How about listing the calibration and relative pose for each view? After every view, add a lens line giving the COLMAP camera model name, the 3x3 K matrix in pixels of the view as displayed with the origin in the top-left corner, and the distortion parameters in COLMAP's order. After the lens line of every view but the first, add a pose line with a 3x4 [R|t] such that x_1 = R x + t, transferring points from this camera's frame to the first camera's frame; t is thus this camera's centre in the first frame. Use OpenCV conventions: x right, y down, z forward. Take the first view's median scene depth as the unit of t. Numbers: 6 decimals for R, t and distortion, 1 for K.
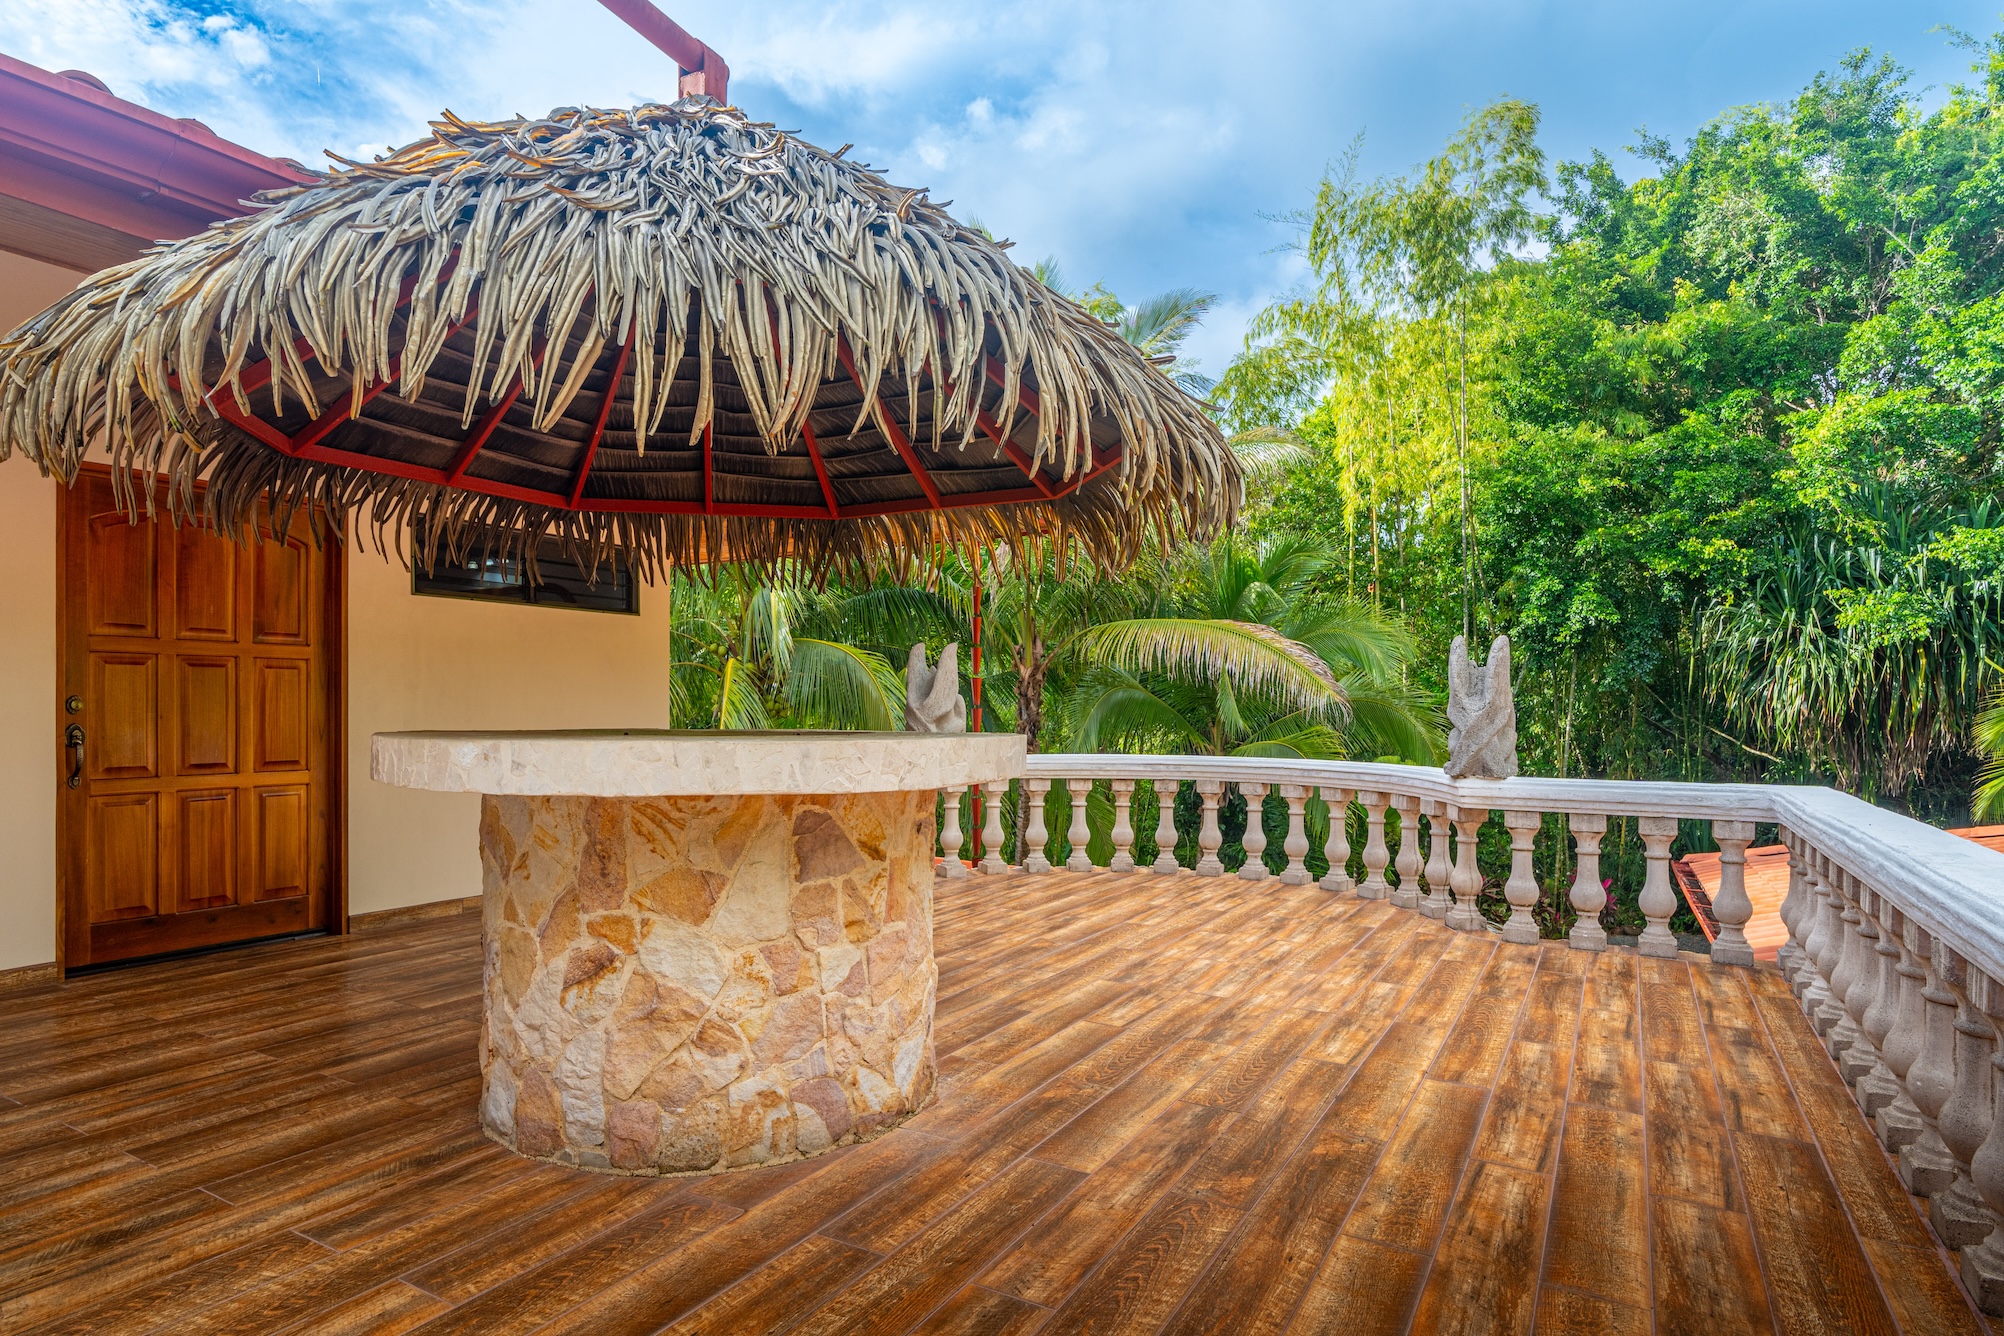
lens RADIAL K [[1143.8, 0, 1002.3], [0, 1143.8, 685.0], [0, 0, 1]] dist [0.002916, 0.005661]
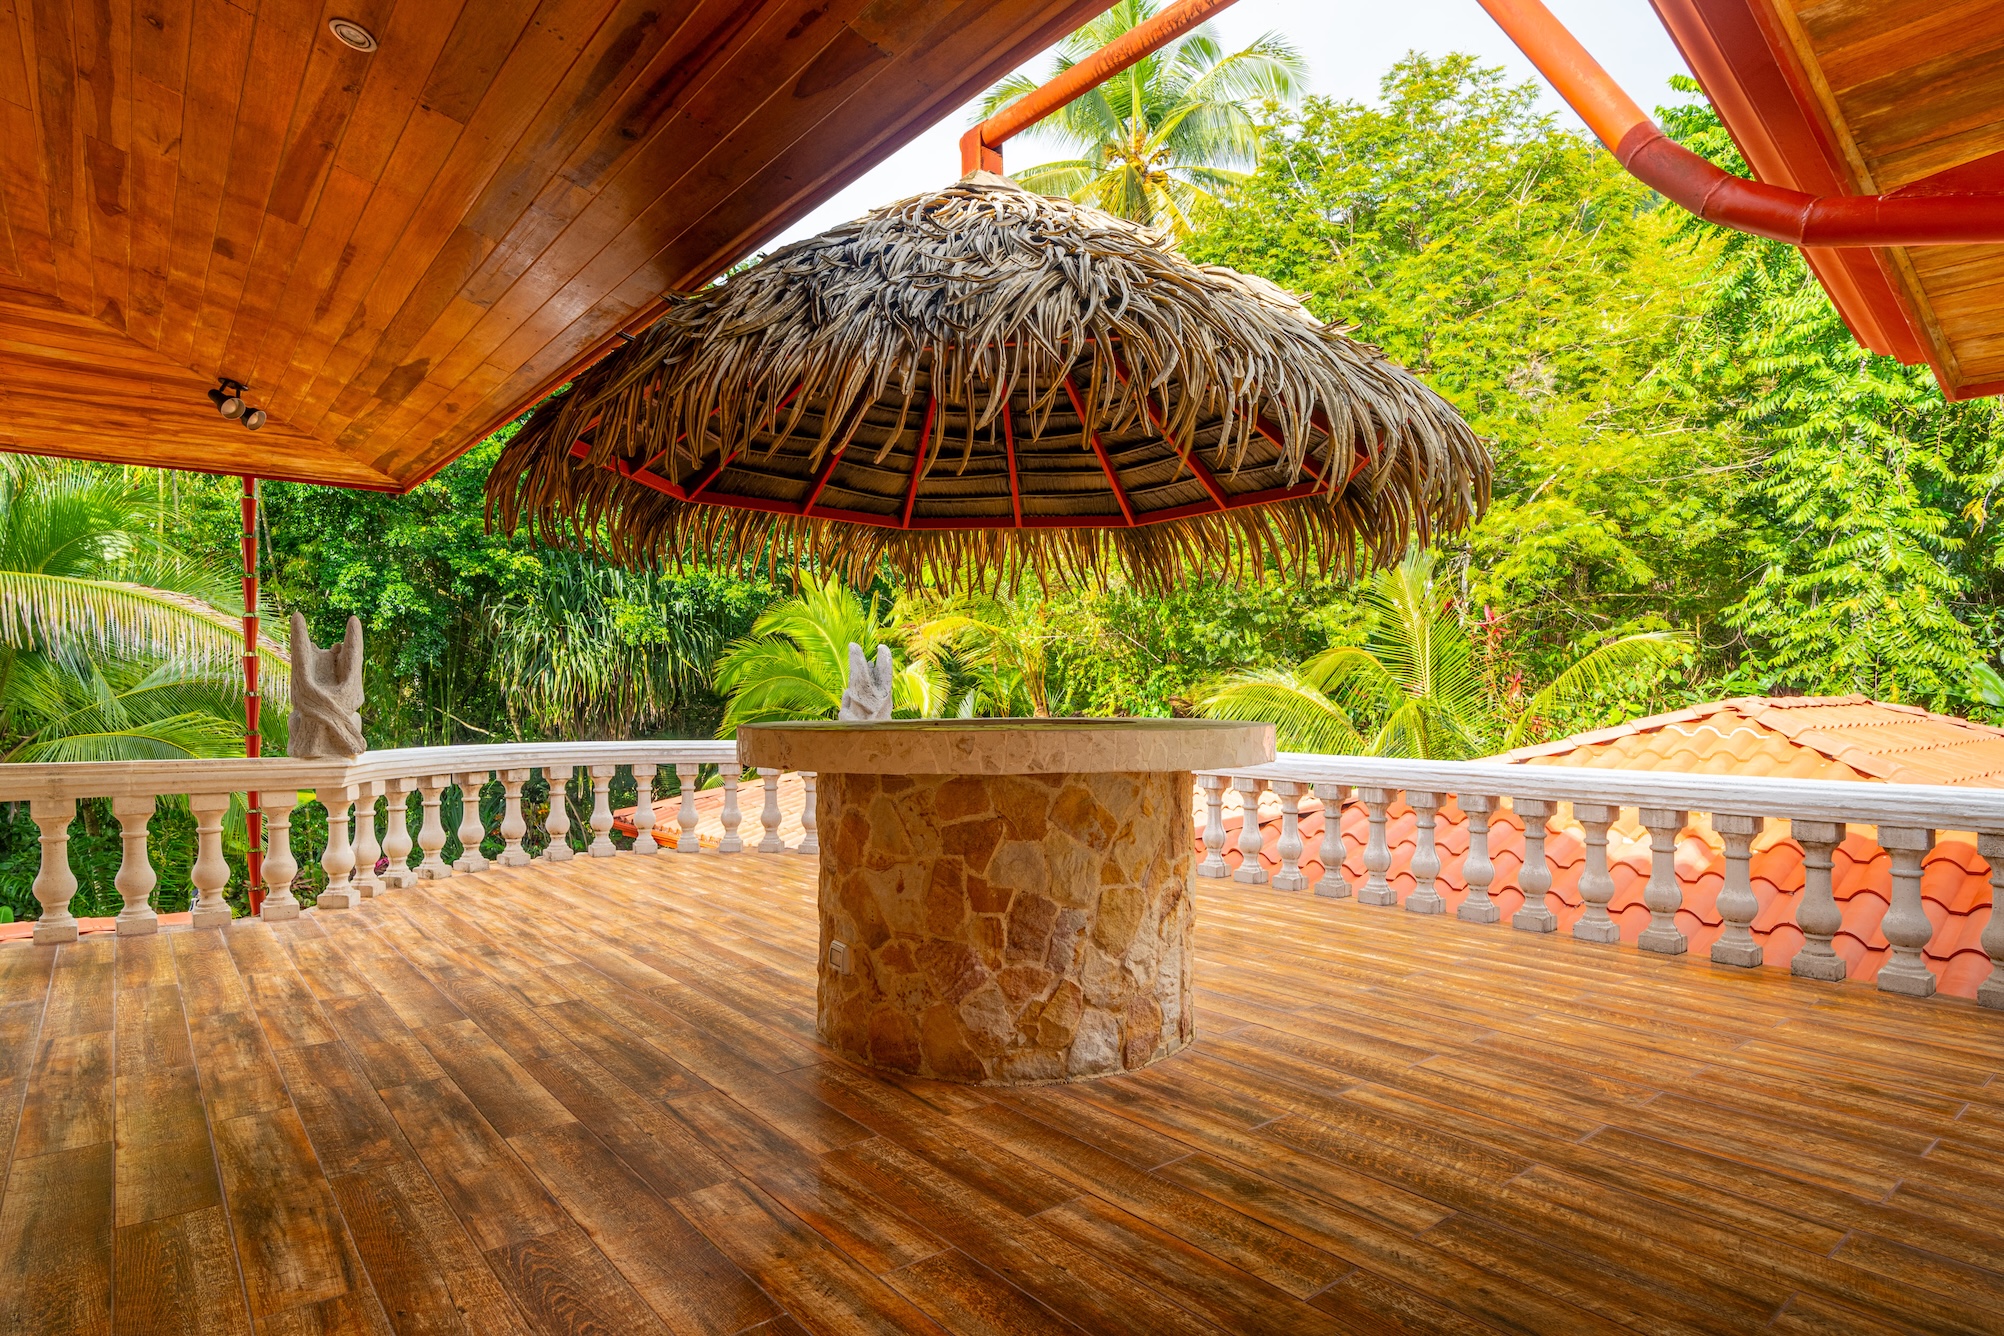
lens RADIAL K [[1143.8, 0, 1000.0], [0, 1143.8, 666.3], [0, 0, 1]] dist [0.002916, 0.005661]
pose [[0.302763, 0.017769, 0.952900, -1.423094], [-0.018586, 0.999746, -0.012737, -0.000432], [-0.952885, -0.013855, 0.303016, 0.676063]]
